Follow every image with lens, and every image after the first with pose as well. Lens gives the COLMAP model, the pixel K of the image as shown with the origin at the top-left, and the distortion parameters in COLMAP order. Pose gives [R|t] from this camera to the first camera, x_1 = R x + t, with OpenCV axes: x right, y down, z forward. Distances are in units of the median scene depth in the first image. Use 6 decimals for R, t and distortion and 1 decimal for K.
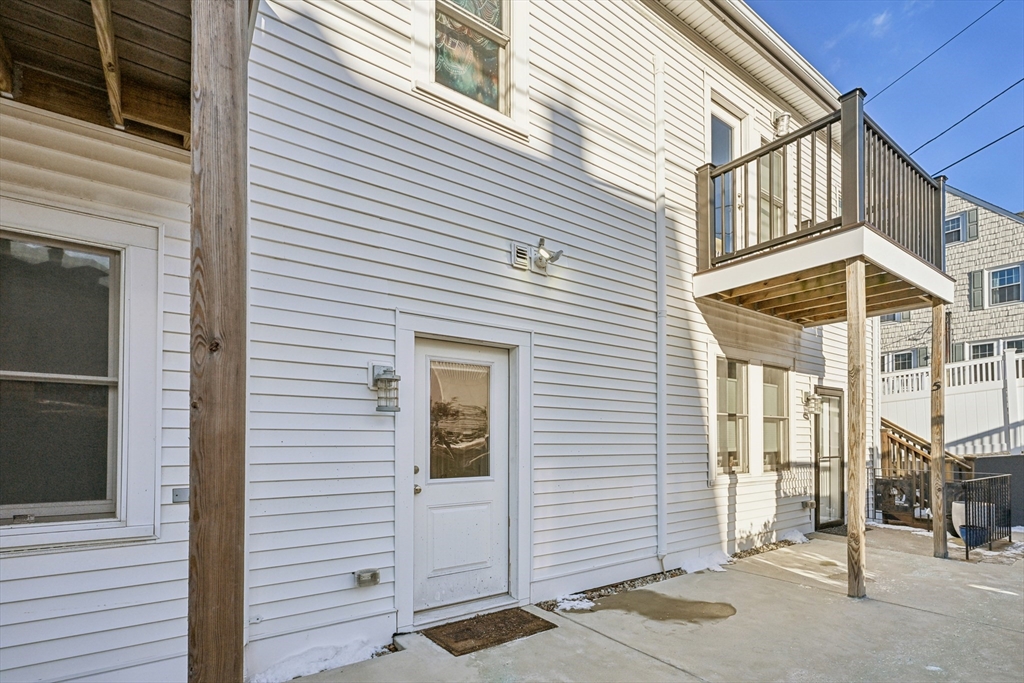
lens RADIAL K [[496.5, 0, 513.1], [0, 496.5, 431.0], [0, 0, 1]] dist [-0.000791, -0.000091]
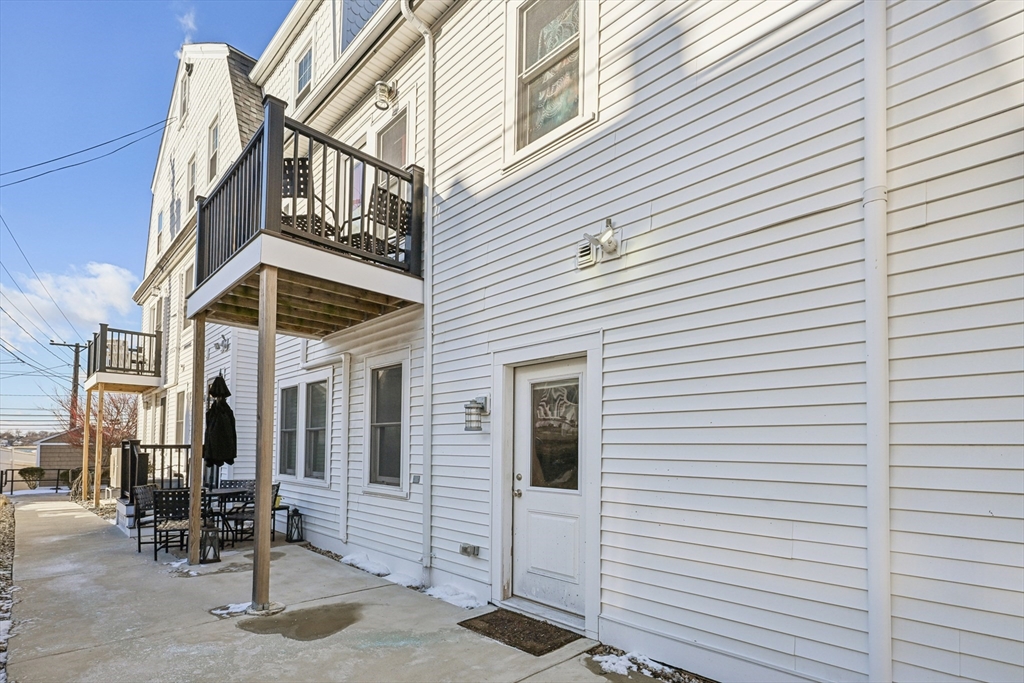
lens RADIAL K [[496.5, 0, 524.4], [0, 496.5, 436.9], [0, 0, 1]] dist [0.001399, -0.000513]
pose [[0.166312, -0.028804, -0.985652, 0.866593], [0.004358, 0.999585, -0.028476, 0.013474], [0.986064, 0.000441, 0.166368, 0.711513]]
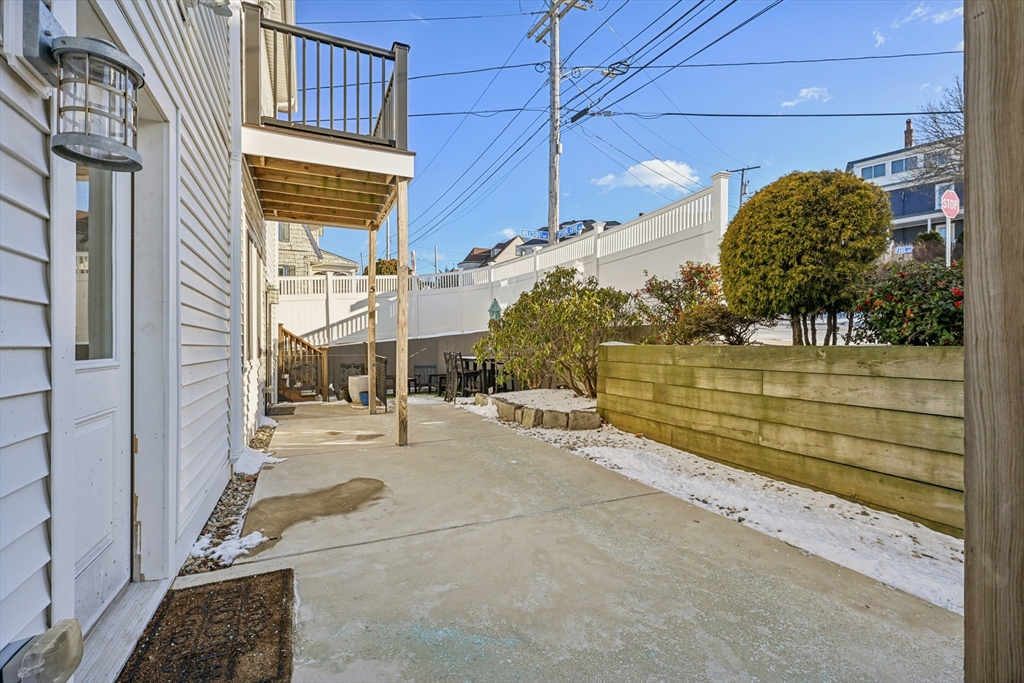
lens RADIAL K [[454.6, 0, 514.1], [0, 454.6, 340.6], [0, 0, 1]] dist [0.002428, -0.000220]
pose [[0.198701, 0.005234, 0.980046, -0.400491], [-0.011076, 0.999934, -0.003095, 0.067937], [-0.979998, -0.010241, 0.198745, 0.500454]]
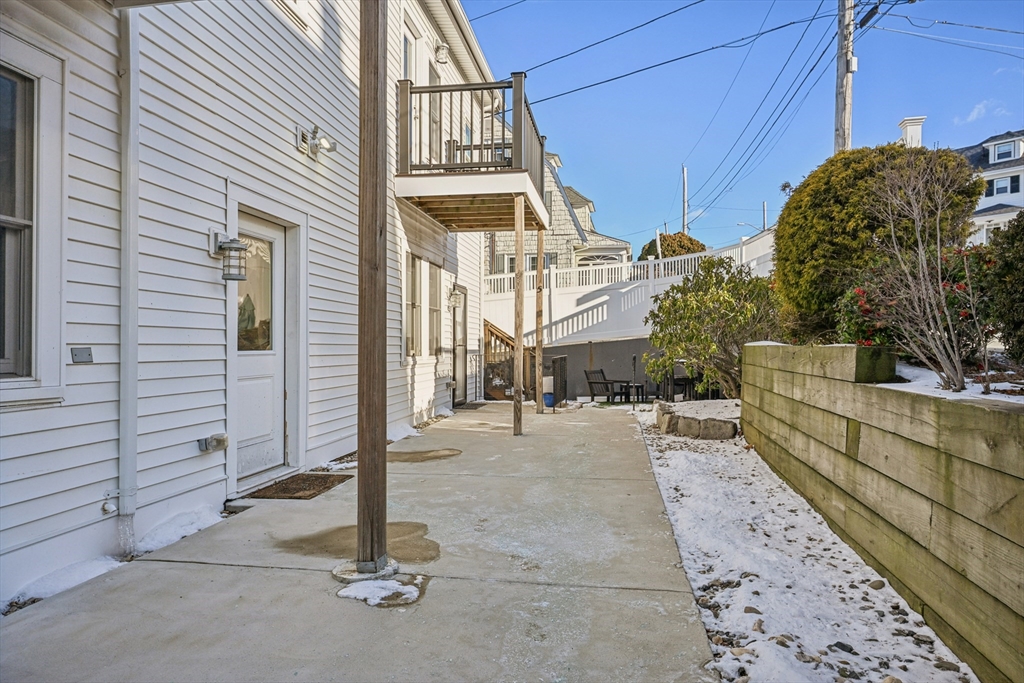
lens RADIAL K [[642.9, 0, 527.2], [0, 642.9, 338.3], [0, 0, 1]] dist [0.003123, 0.001653]
pose [[0.689113, 0.004918, 0.724637, -0.622896], [-0.009503, 0.999952, 0.002250, 0.056723], [-0.724592, -0.008437, 0.689127, -0.278861]]
